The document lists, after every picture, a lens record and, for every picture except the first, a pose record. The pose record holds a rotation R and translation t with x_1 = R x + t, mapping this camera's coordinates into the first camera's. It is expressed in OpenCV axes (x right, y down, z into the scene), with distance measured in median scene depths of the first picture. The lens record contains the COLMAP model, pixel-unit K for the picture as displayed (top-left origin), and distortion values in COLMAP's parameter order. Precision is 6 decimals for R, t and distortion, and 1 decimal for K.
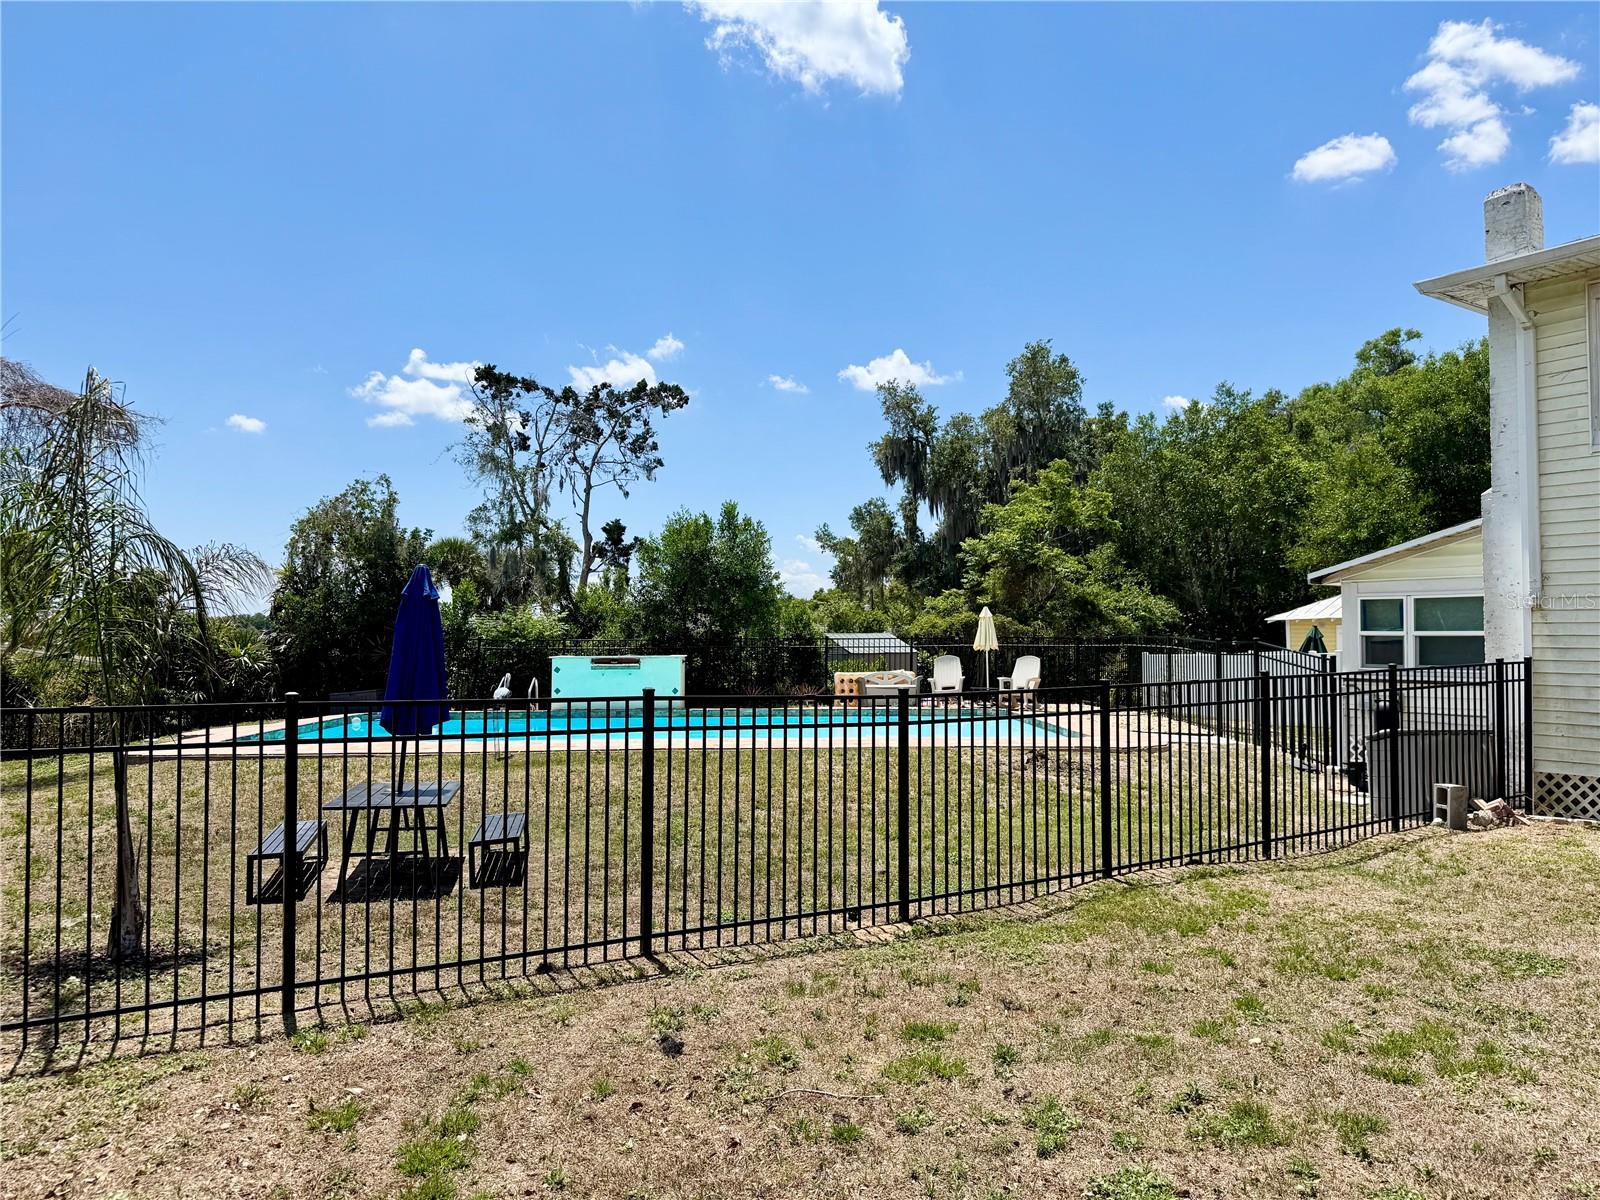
lens RADIAL K [[1108.5, 0, 800.0], [0, 1108.5, 600.0], [0, 0, 1]] dist [0.172981, -0.256875]
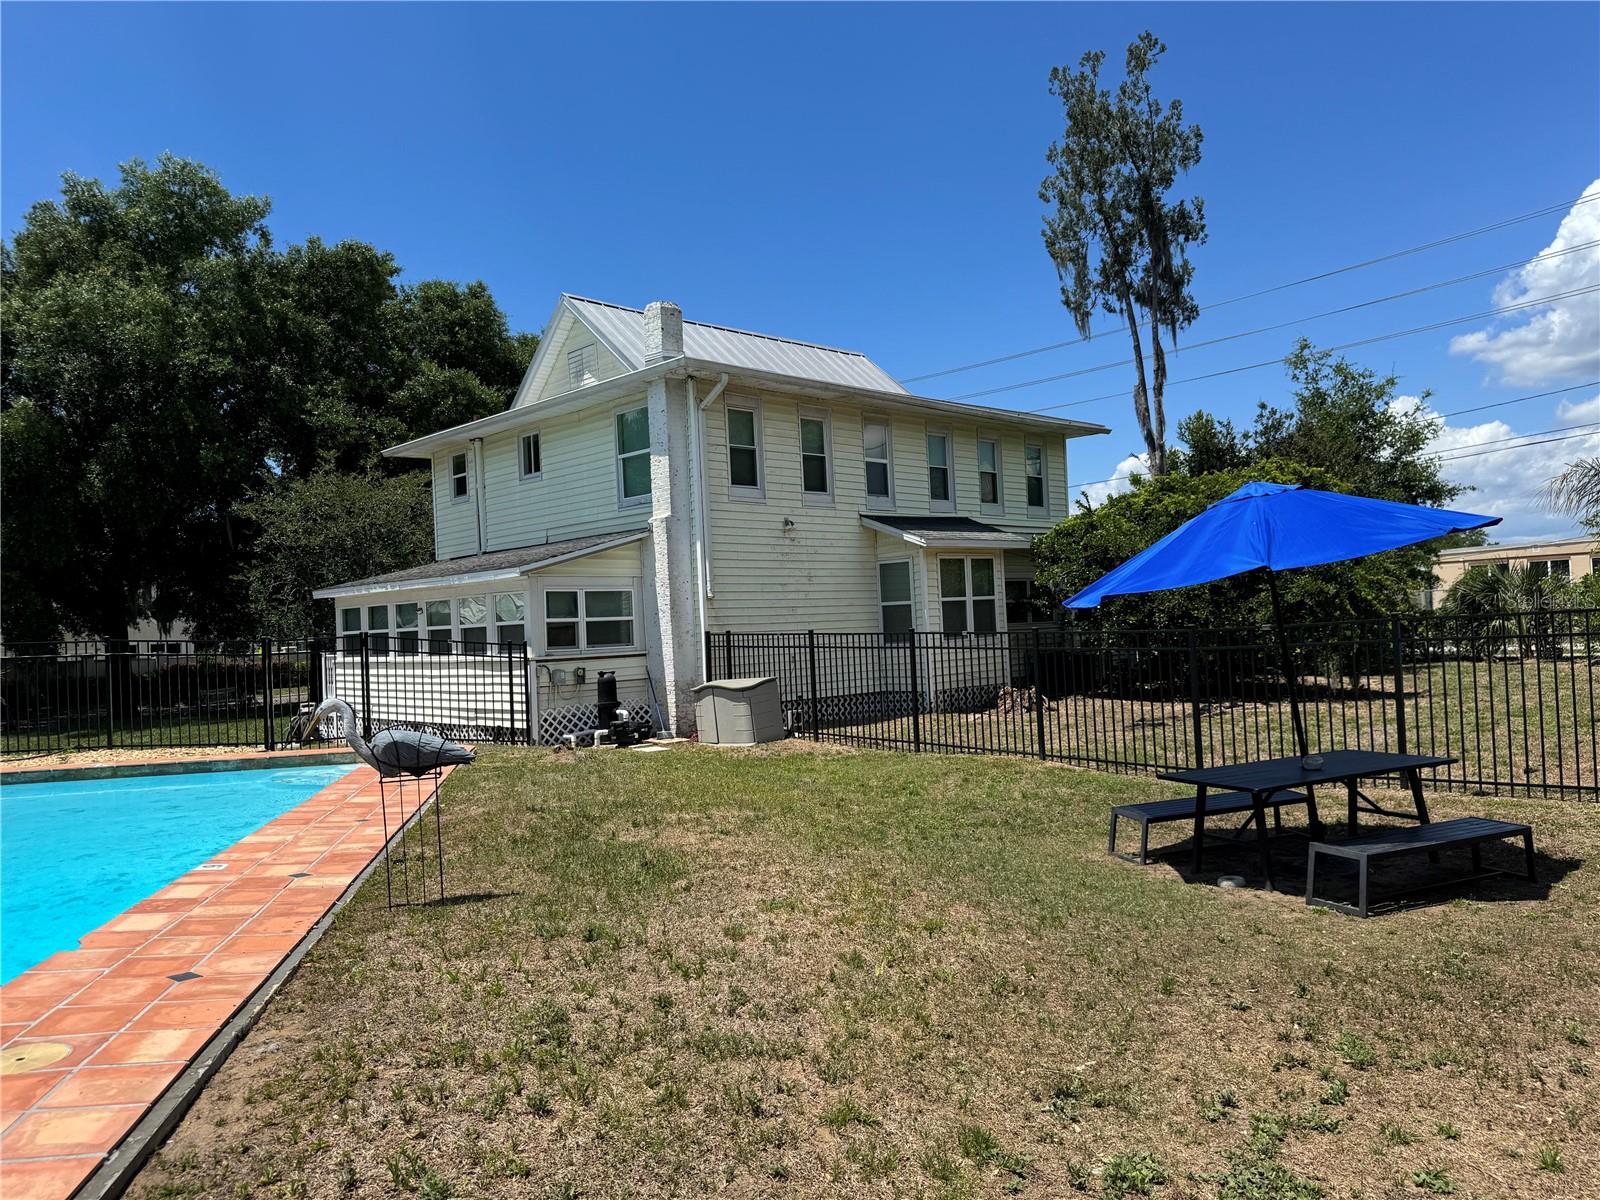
lens RADIAL K [[1126.4, 0, 800.0], [0, 1126.4, 600.0], [0, 0, 1]] dist [0.109122, -0.193089]
pose [[-0.176333, 0.036295, 0.983661, -0.254495], [0.011097, 0.999330, -0.034884, 0.019012], [-0.984268, 0.004764, -0.176618, 0.350551]]
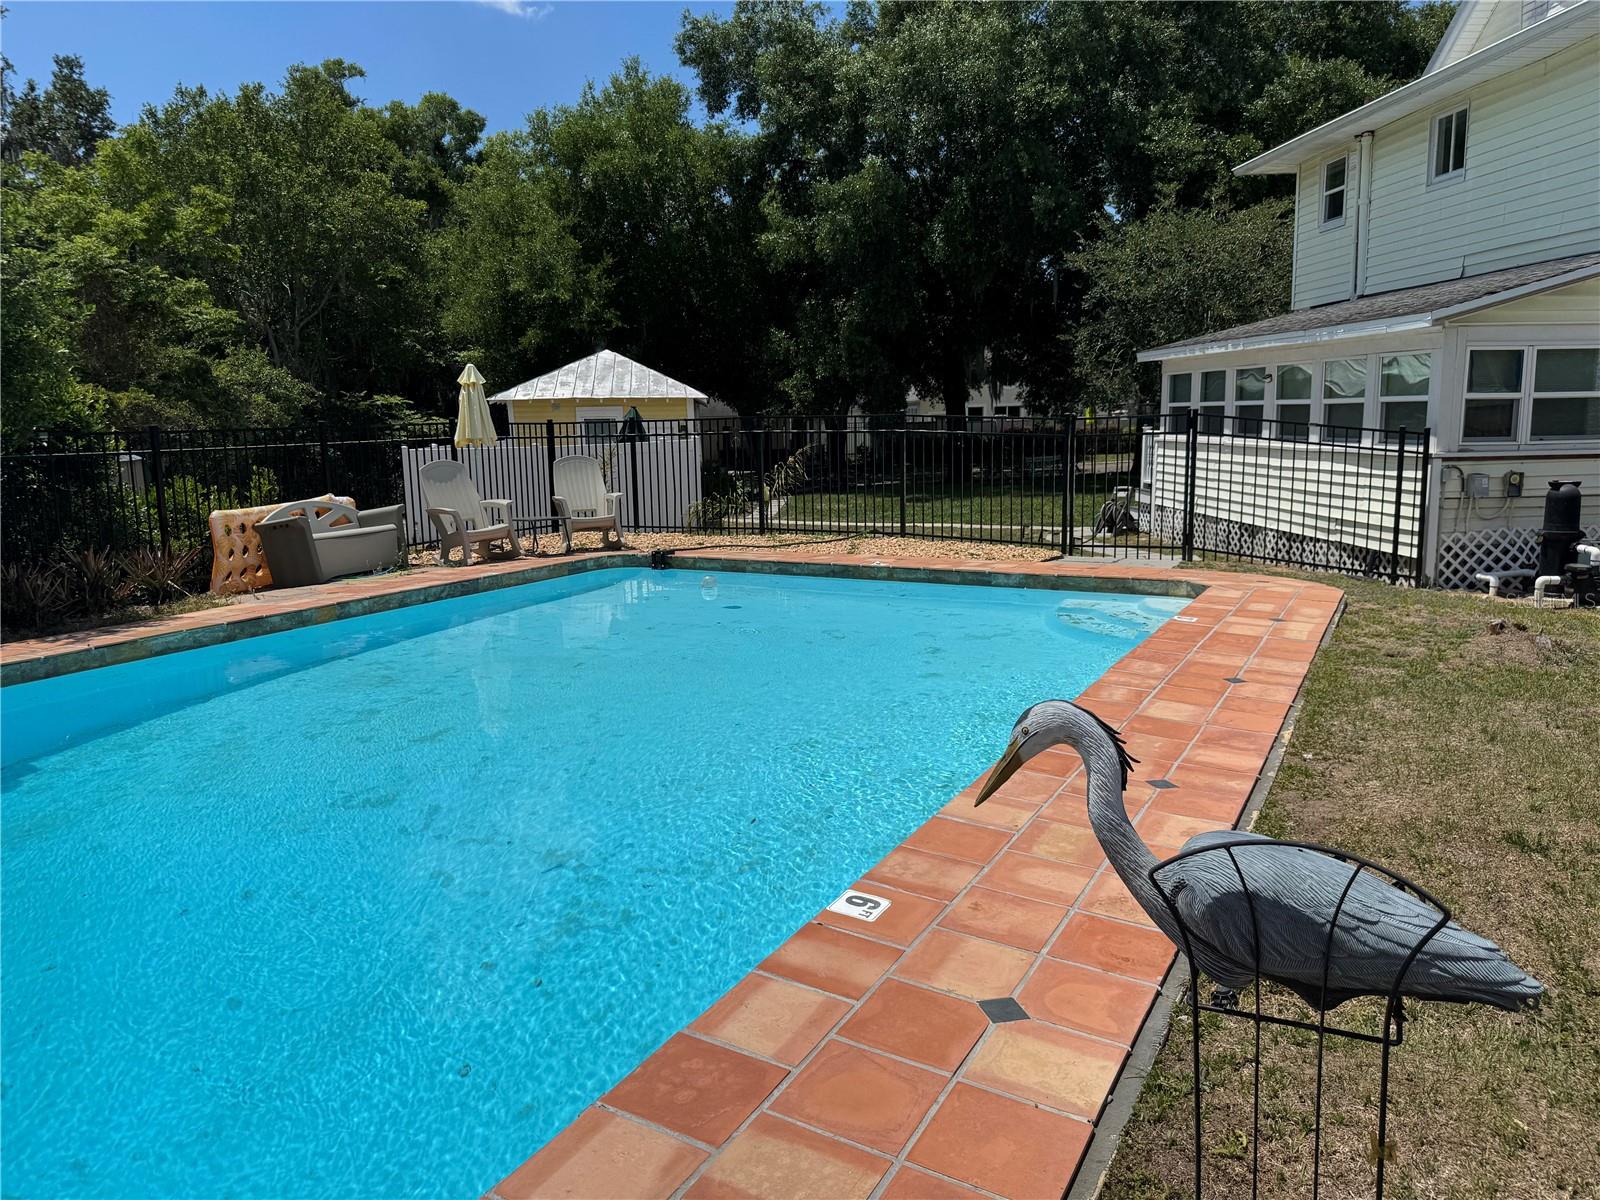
lens RADIAL K [[1156.4, 0, 796.9], [0, 1156.4, 609.3], [0, 0, 1]] dist [-0.006439, -0.003367]
pose [[0.493069, -0.147765, 0.857350, -0.147296], [-0.010405, 0.984398, 0.175646, 0.014255], [-0.869928, -0.095526, 0.483838, 0.370260]]
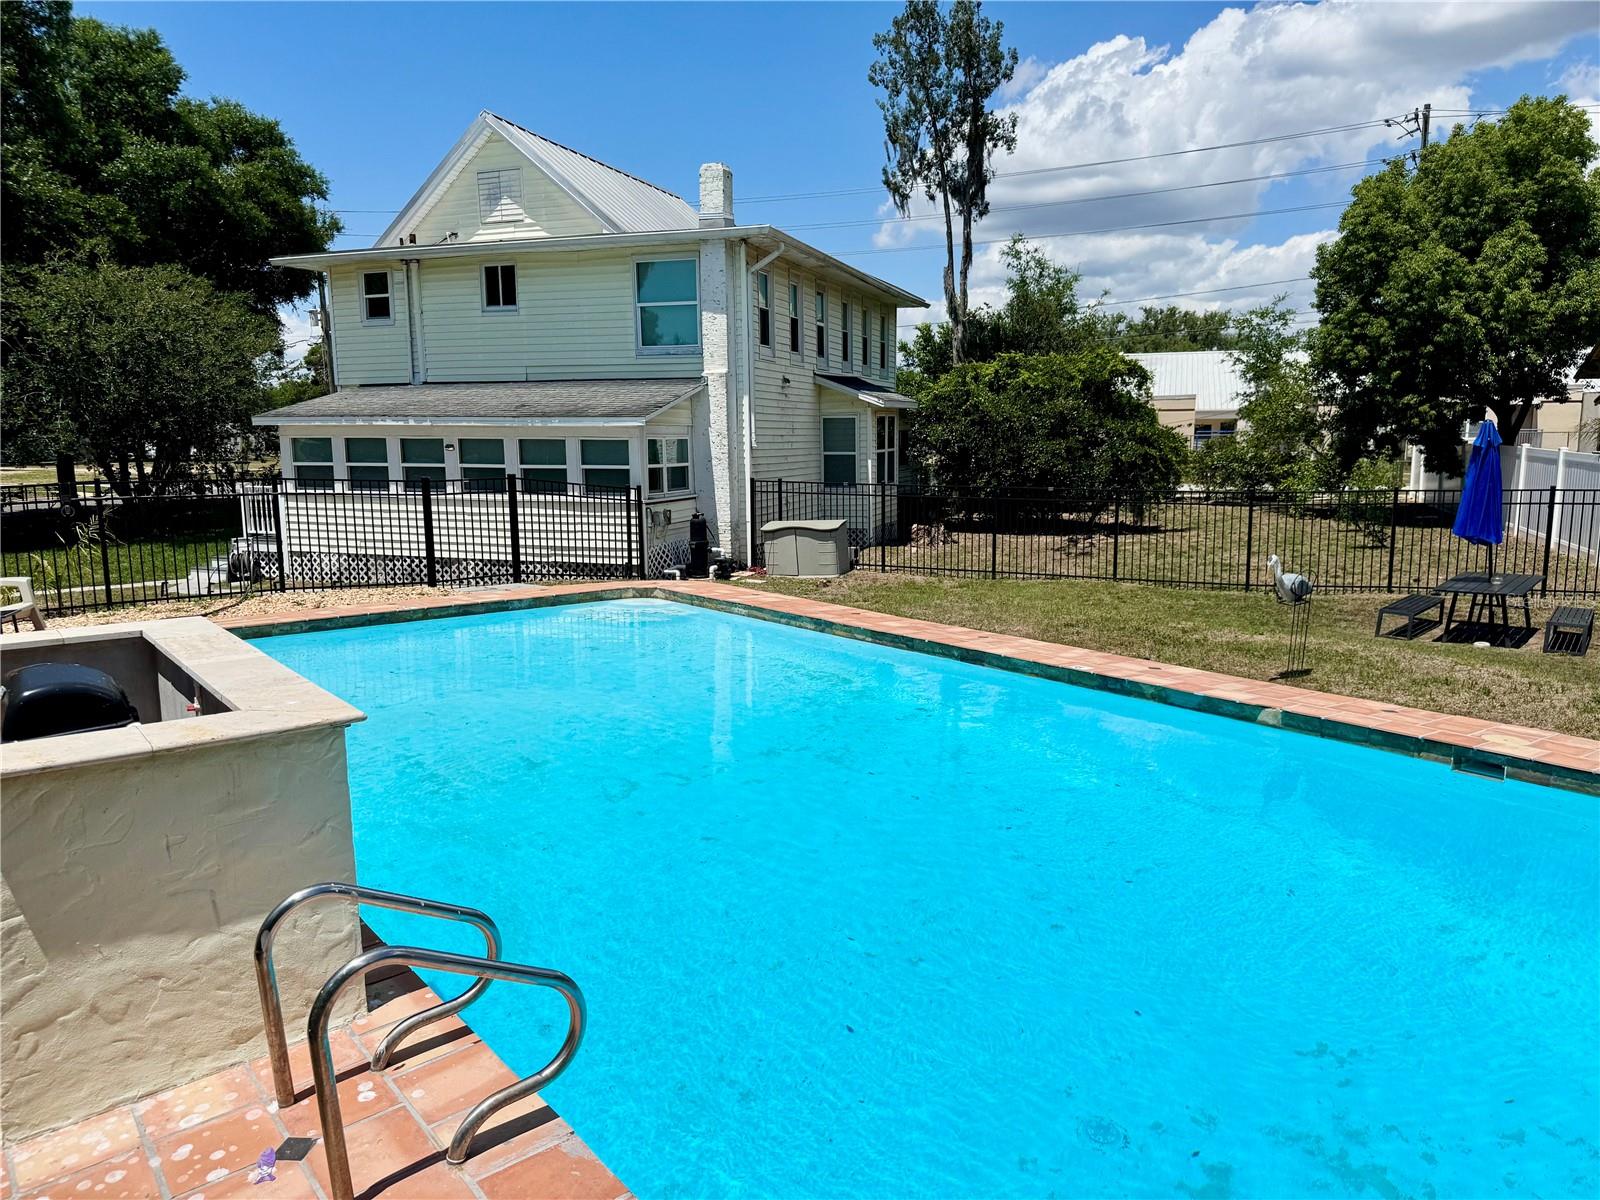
lens RADIAL K [[1126.4, 0, 800.0], [0, 1126.4, 600.0], [0, 0, 1]] dist [0.109122, -0.193089]
pose [[-0.605257, -0.107556, 0.788730, -0.225994], [-0.017961, 0.992423, 0.121550, 0.007907], [-0.795827, 0.059403, -0.602603, 0.601493]]
